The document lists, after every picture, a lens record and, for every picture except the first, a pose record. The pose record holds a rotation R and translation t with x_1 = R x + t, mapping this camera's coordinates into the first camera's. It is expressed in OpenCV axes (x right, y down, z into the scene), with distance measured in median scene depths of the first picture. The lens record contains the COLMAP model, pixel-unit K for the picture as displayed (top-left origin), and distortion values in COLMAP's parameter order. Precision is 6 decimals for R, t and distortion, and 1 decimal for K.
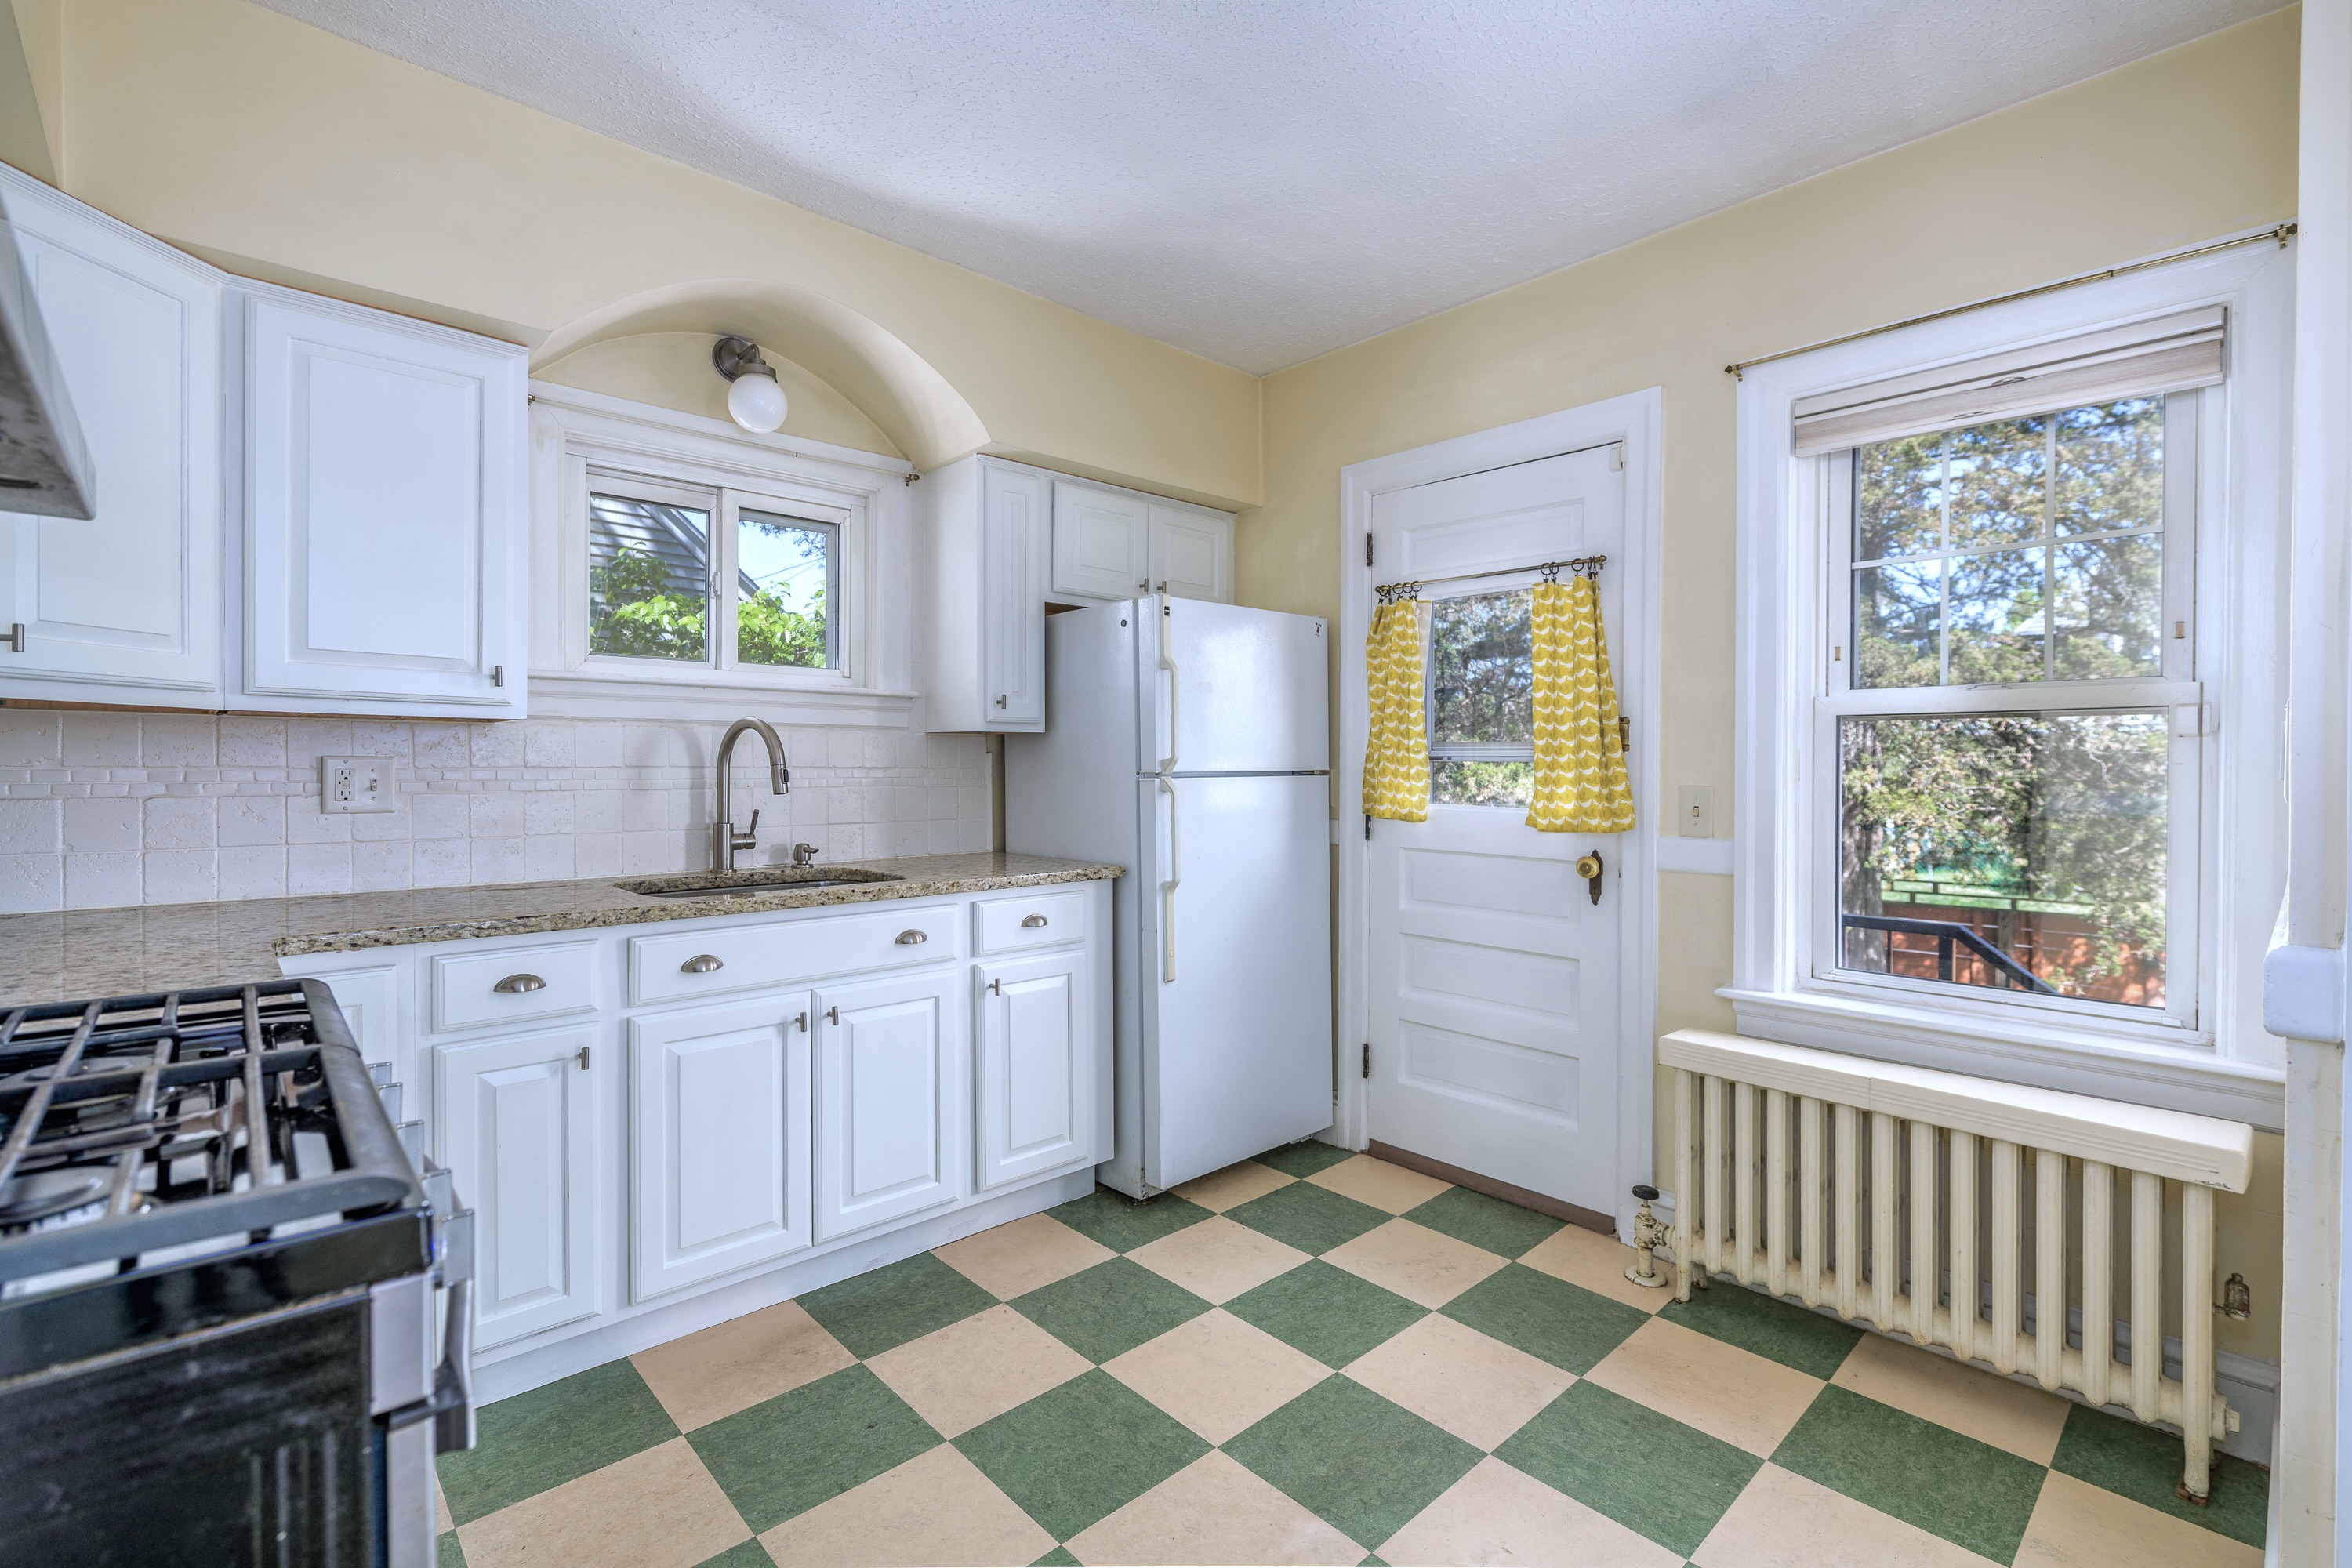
lens RADIAL K [[1077.0, 0, 1227.0], [0, 1077.0, 774.7], [0, 0, 1]] dist [0.004793, 0.000370]
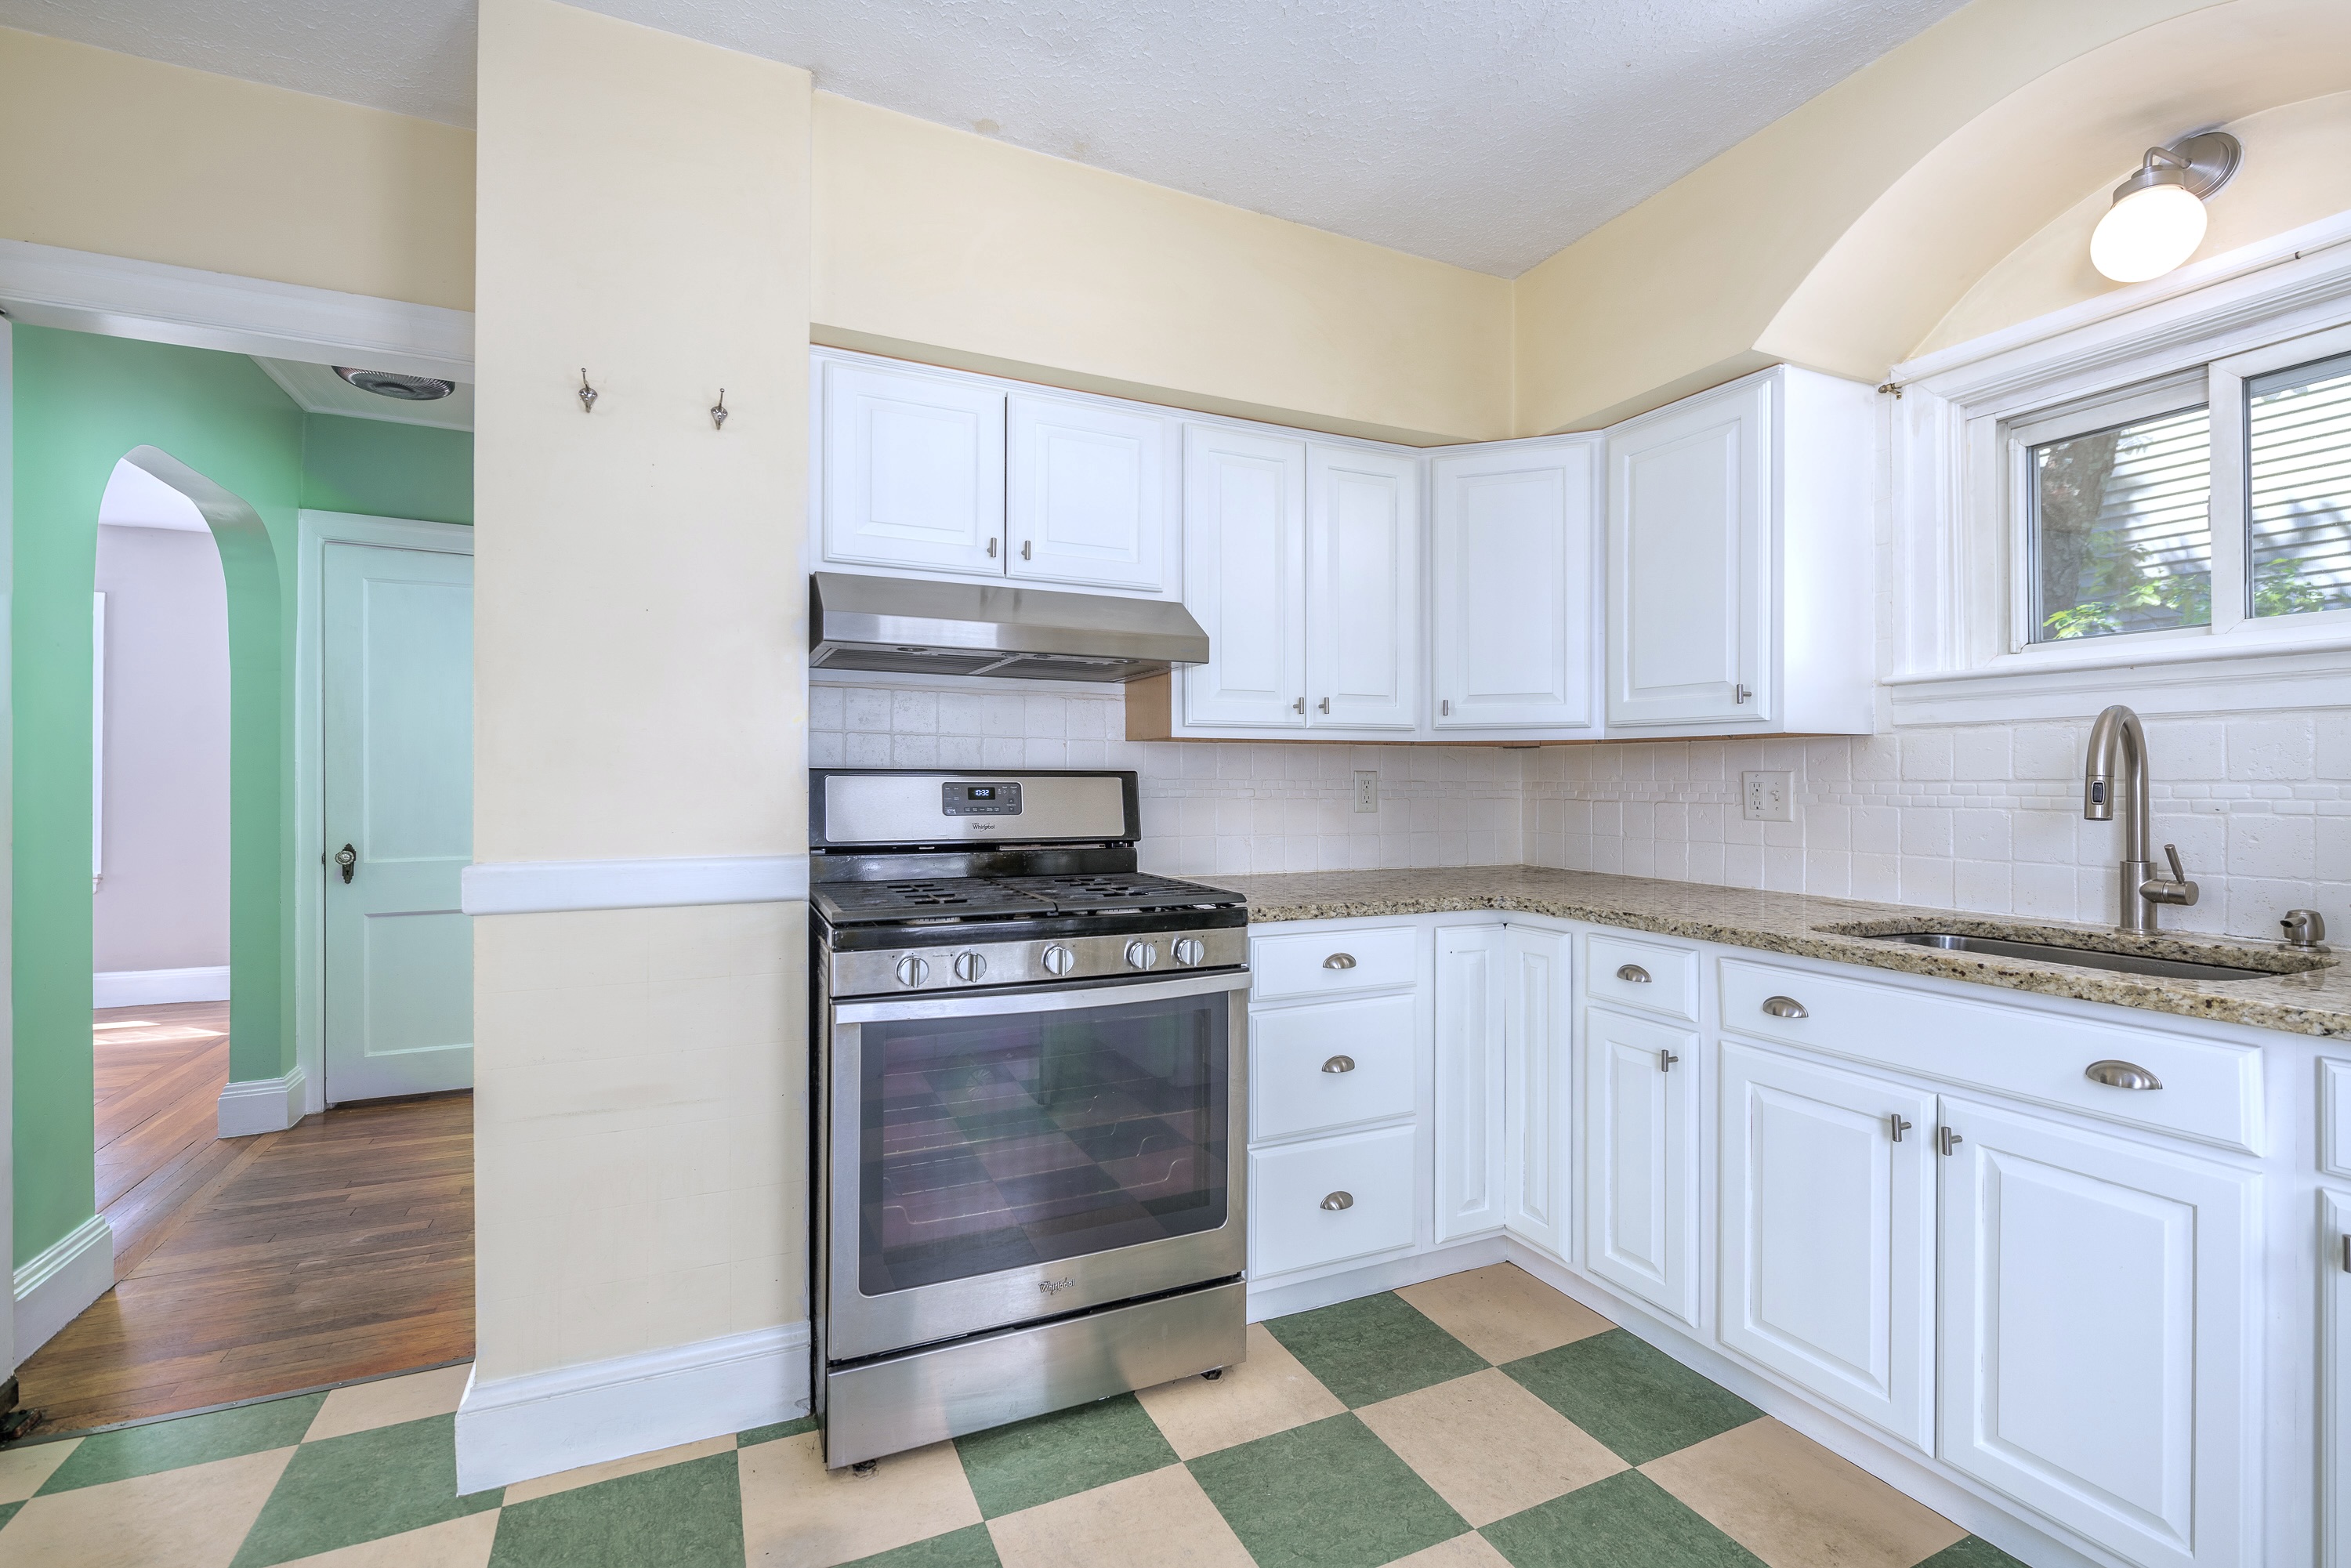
lens RADIAL K [[1024.0, 0, 1185.4], [0, 1024.0, 773.2], [0, 0, 1]] dist [-0.001573, -0.000103]
pose [[-0.329156, -0.009470, -0.944228, 0.414715], [-0.009542, 0.999932, -0.006703, -0.001570], [0.944227, 0.006803, -0.329224, 0.757776]]
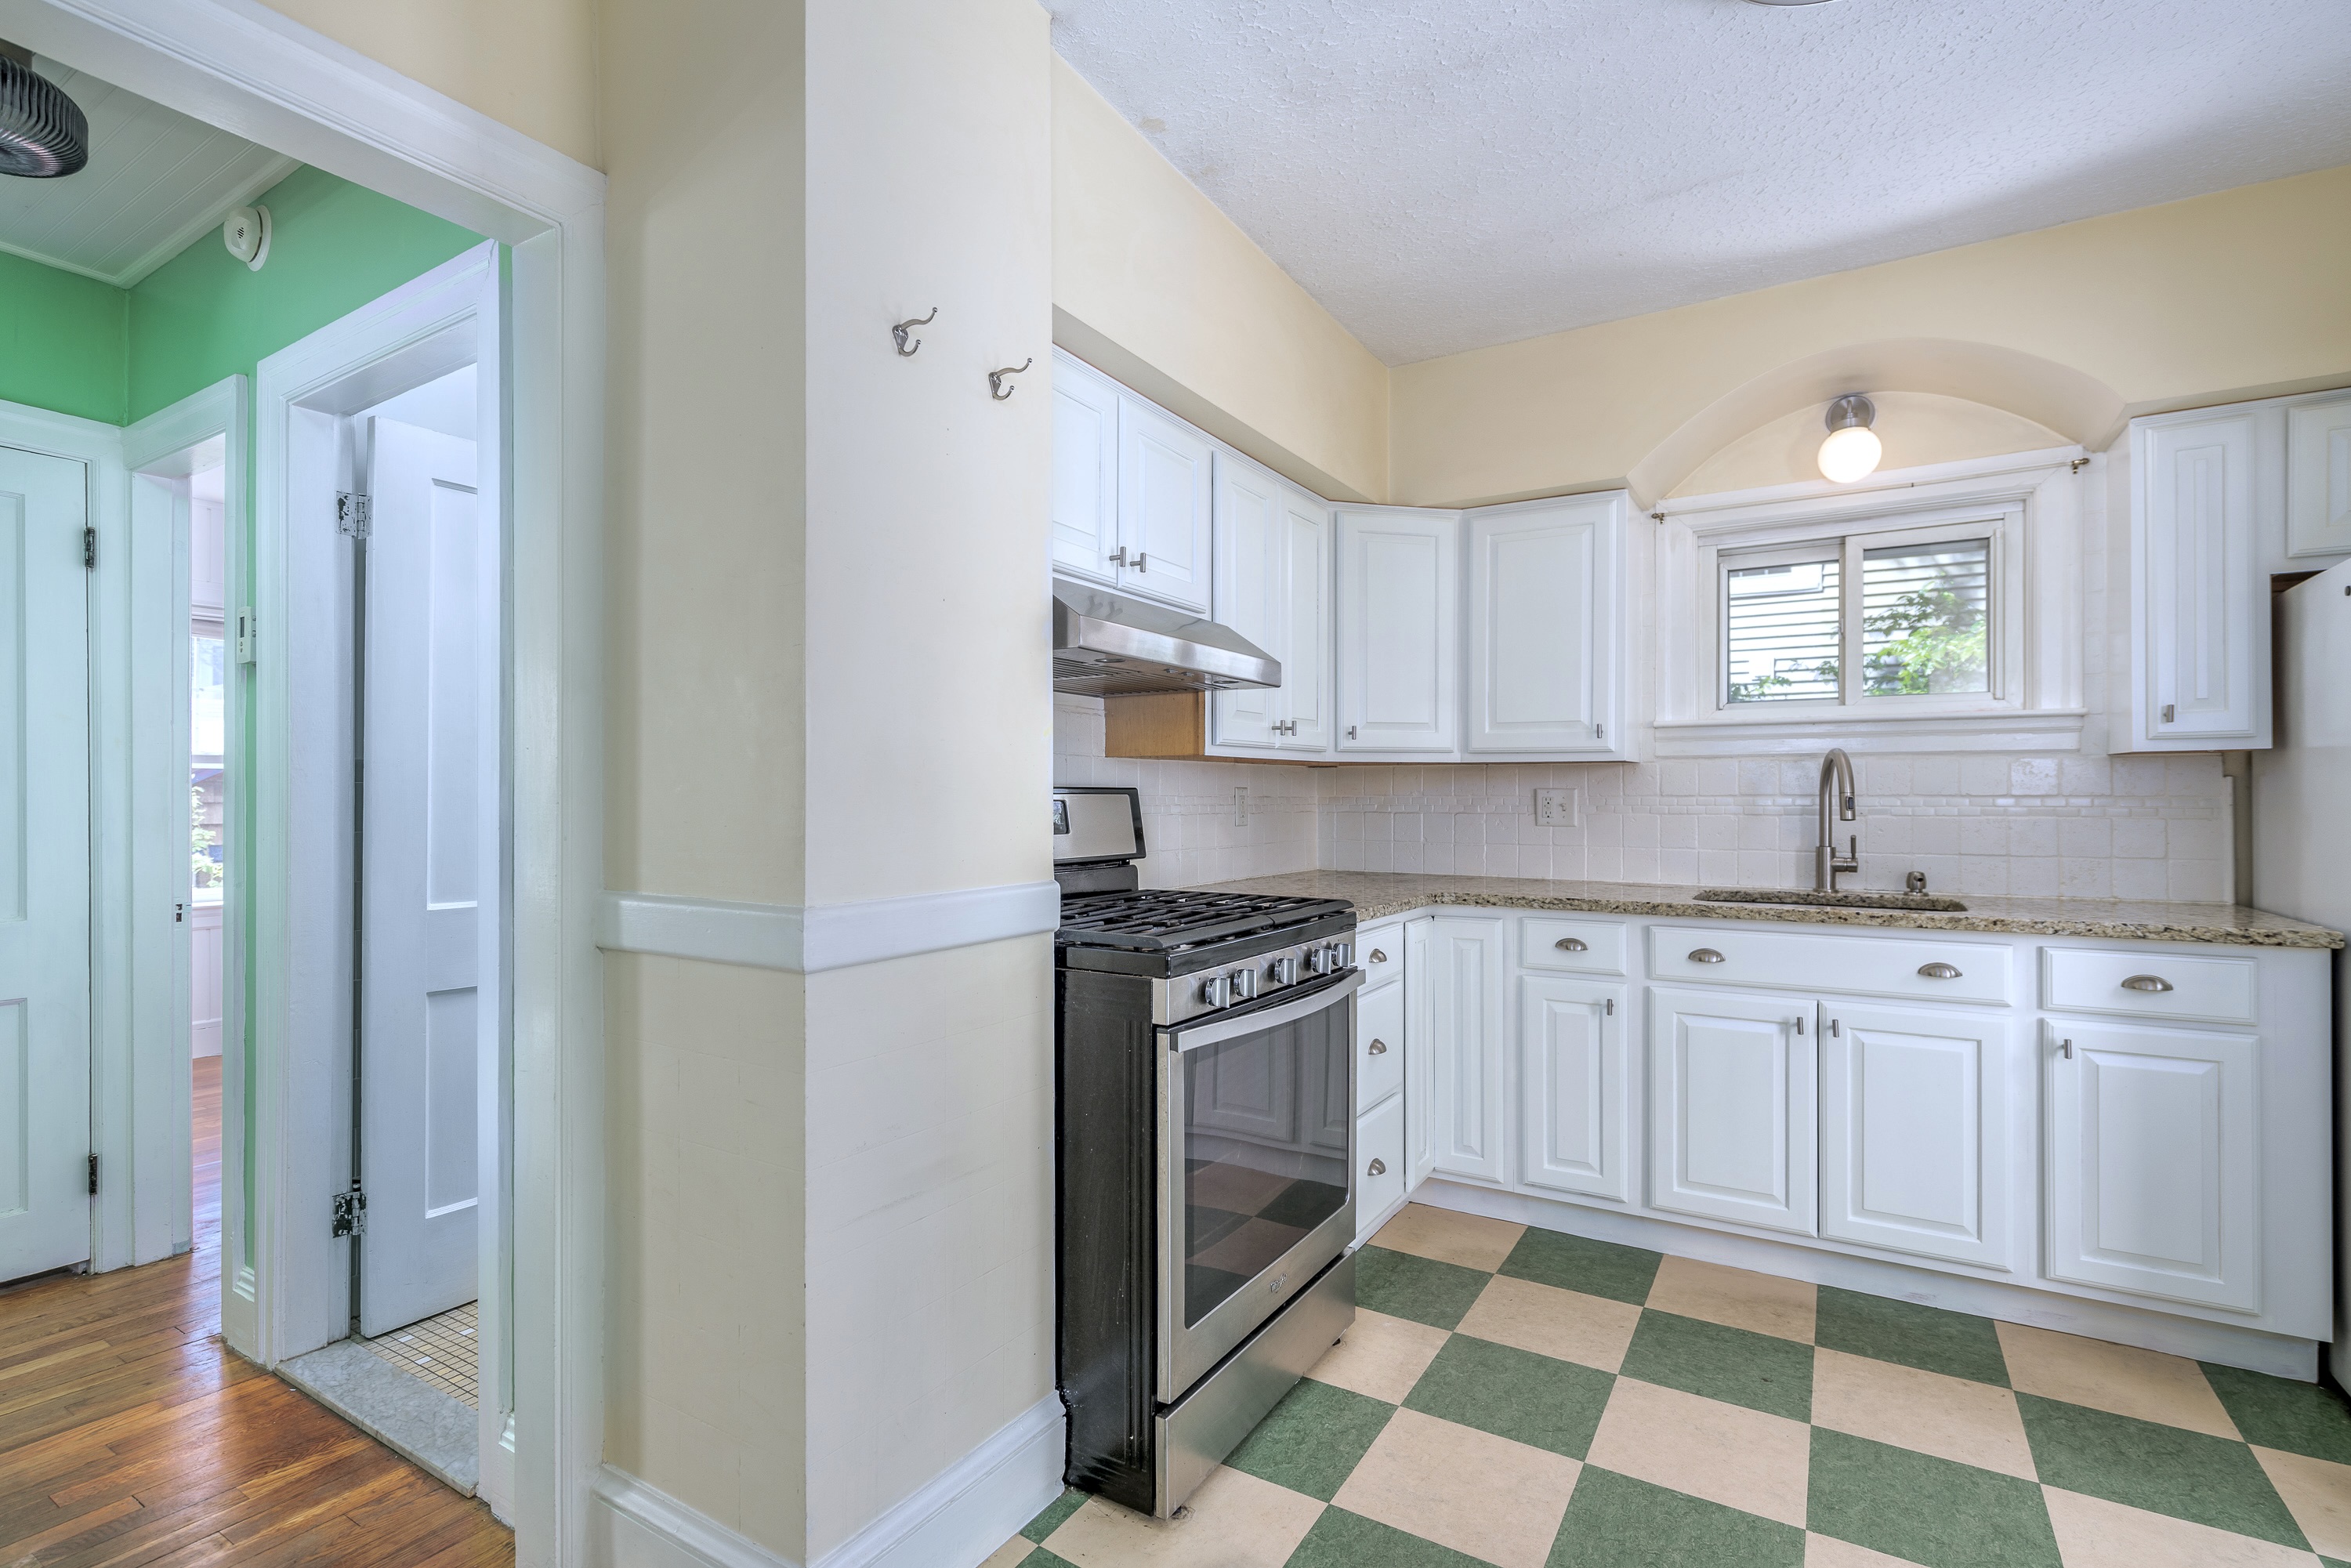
lens RADIAL K [[1094.1, 0, 1138.4], [0, 1094.1, 789.1], [0, 0, 1]] dist [0.002014, 0.000443]
pose [[0.234190, -0.007462, -0.972162, 0.530428], [-0.006297, 0.999938, -0.009192, 0.001409], [0.972171, 0.008275, 0.234128, 0.075776]]
